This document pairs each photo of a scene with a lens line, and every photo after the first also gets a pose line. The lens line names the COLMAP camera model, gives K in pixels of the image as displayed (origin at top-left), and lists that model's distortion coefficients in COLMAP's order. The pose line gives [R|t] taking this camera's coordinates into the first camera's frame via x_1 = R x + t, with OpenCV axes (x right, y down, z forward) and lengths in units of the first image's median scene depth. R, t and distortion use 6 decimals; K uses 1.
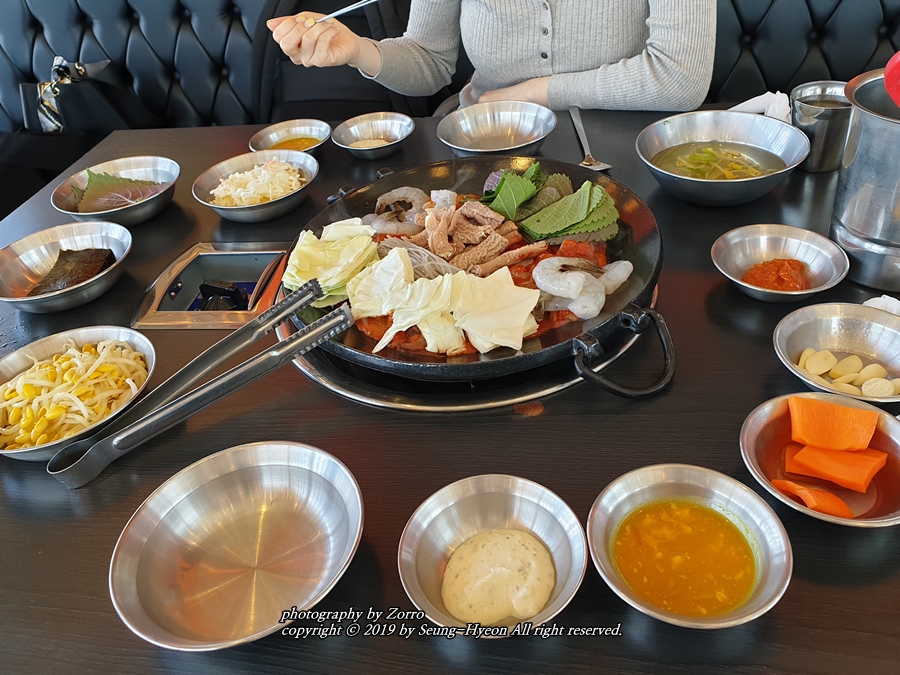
lens RADIAL K [[681.8, 0, 450.0], [0, 681.8, 337.5], [0, 0, 1]] dist [0.005378, 0.002736]
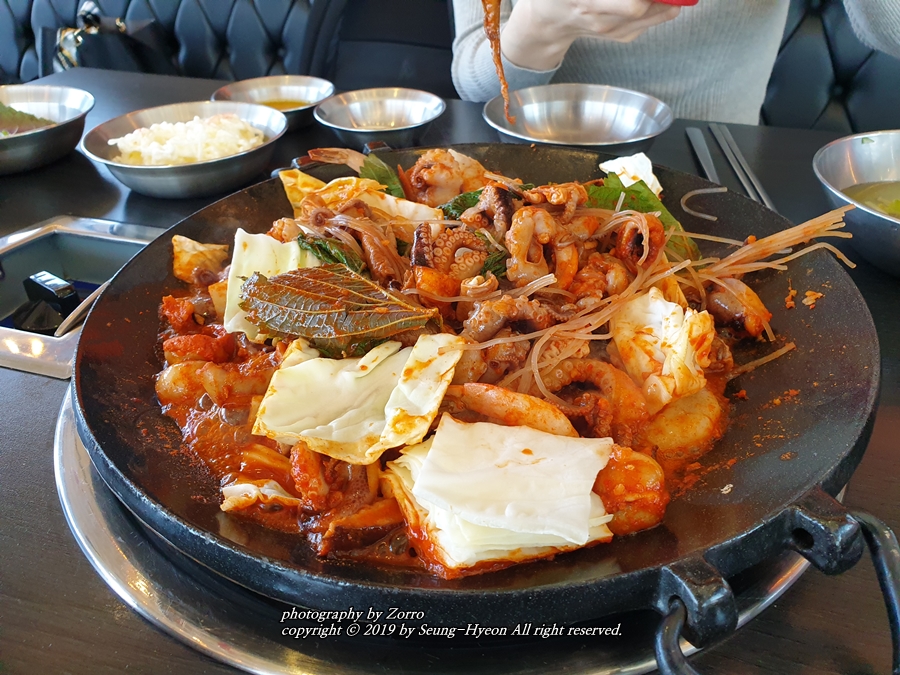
lens RADIAL K [[678.8, 0, 450.0], [0, 678.8, 337.5], [0, 0, 1]] dist [-0.005873, -0.003773]
pose [[0.980319, 0.171226, -0.098265, 0.029643], [-0.177072, 0.982706, -0.054165, -0.029621], [0.087292, 0.070499, 0.993685, 0.222547]]
